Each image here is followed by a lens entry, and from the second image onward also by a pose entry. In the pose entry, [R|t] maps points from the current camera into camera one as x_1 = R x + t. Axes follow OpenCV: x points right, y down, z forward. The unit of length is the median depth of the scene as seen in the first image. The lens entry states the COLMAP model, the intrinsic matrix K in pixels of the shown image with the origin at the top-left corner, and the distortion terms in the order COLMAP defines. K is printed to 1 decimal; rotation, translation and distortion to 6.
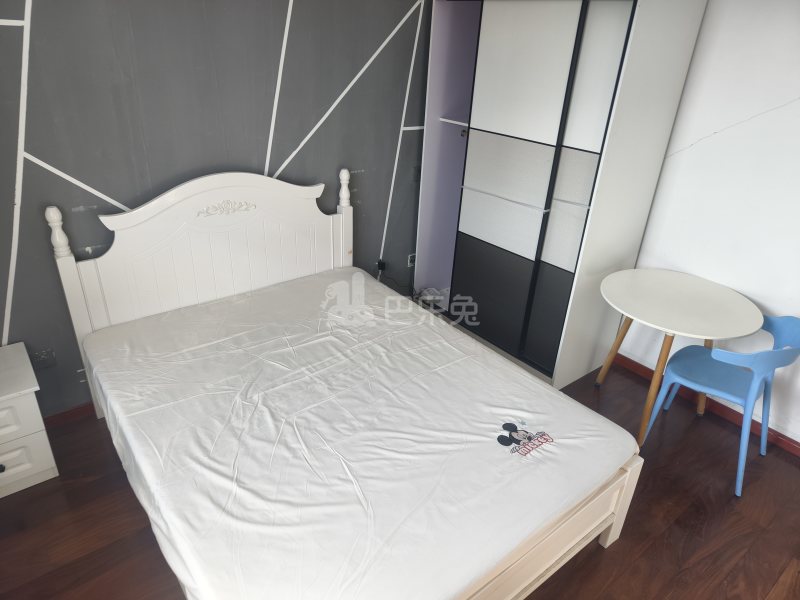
lens RADIAL K [[533.6, 0, 398.3], [0, 533.6, 294.1], [0, 0, 1]] dist [0.027769, -0.030612]
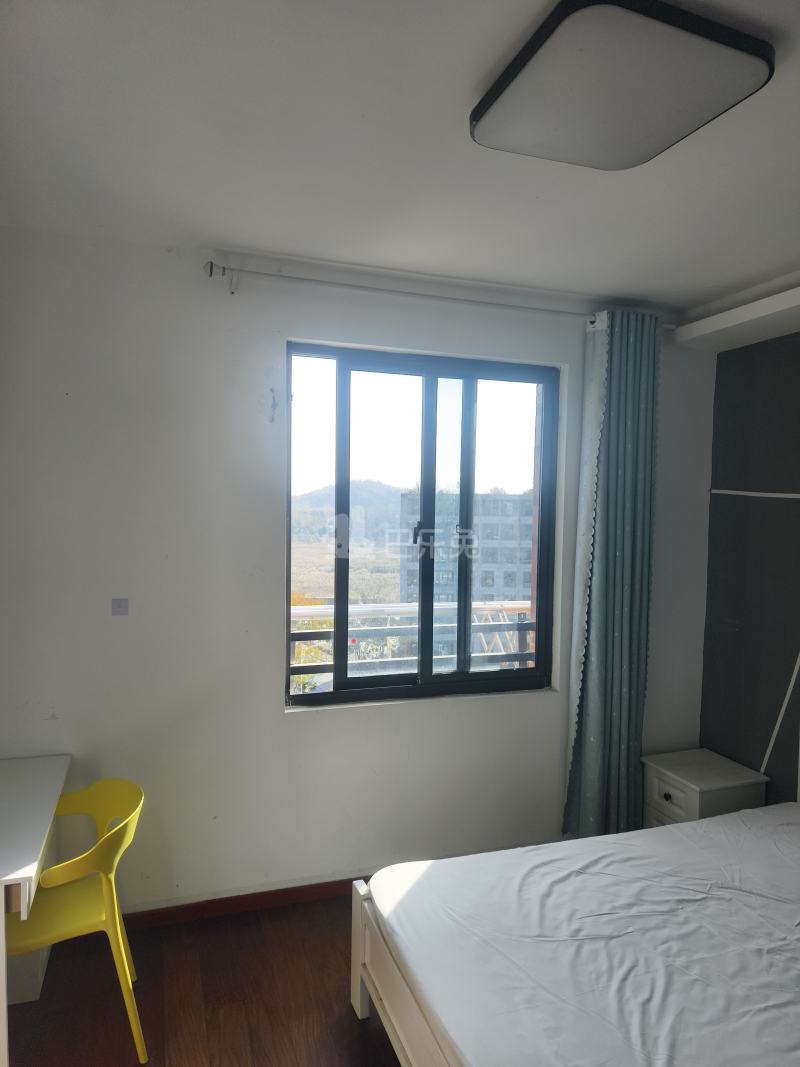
lens RADIAL K [[711.7, 0, 396.2], [0, 711.7, 540.3], [0, 0, 1]] dist [0.027769, -0.030612]
pose [[-0.333067, -0.006929, -0.942878, 0.907374], [-0.453966, 0.877625, 0.153912, -0.214960], [0.826427, 0.479297, -0.295453, 0.654130]]
